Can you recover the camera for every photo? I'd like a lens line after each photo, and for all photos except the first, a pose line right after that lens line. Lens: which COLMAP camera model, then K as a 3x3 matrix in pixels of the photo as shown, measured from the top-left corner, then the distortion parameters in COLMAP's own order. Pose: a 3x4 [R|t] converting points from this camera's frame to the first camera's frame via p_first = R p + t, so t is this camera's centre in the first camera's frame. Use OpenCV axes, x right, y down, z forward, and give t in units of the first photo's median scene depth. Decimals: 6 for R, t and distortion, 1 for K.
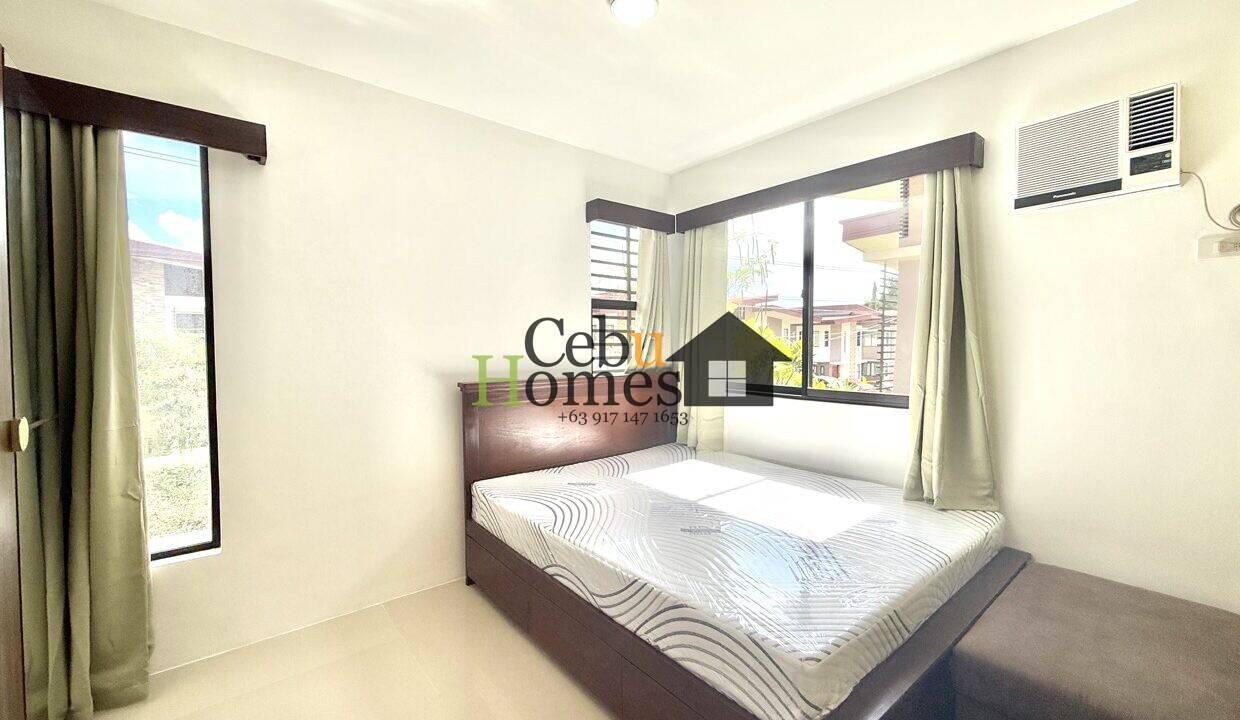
lens RADIAL K [[496.0, 0, 617.7], [0, 496.0, 361.5], [0, 0, 1]] dist [-0.001092, 0.000723]
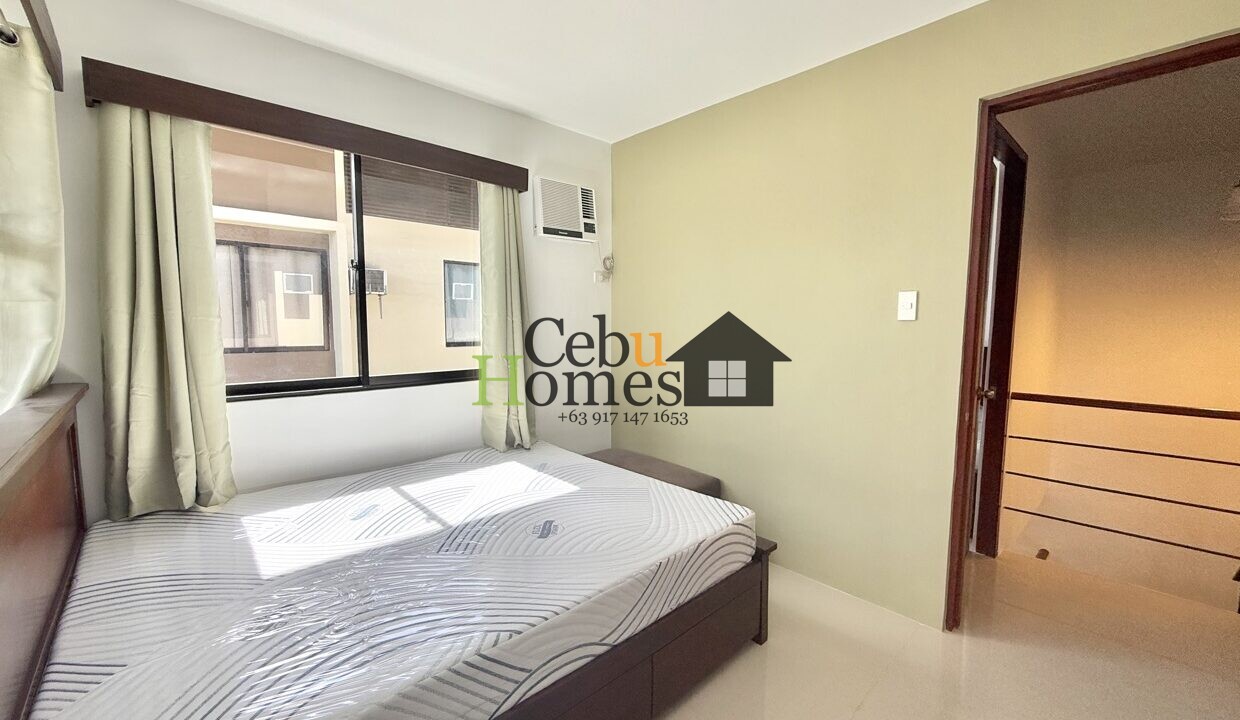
lens RADIAL K [[496.0, 0, 617.5], [0, 496.0, 360.3], [0, 0, 1]] dist [-0.001092, 0.000723]
pose [[-0.067029, -0.073786, 0.995019, -0.808828], [0.034463, 0.996496, 0.076217, -0.038945], [-0.997156, 0.039400, -0.064251, 1.005247]]
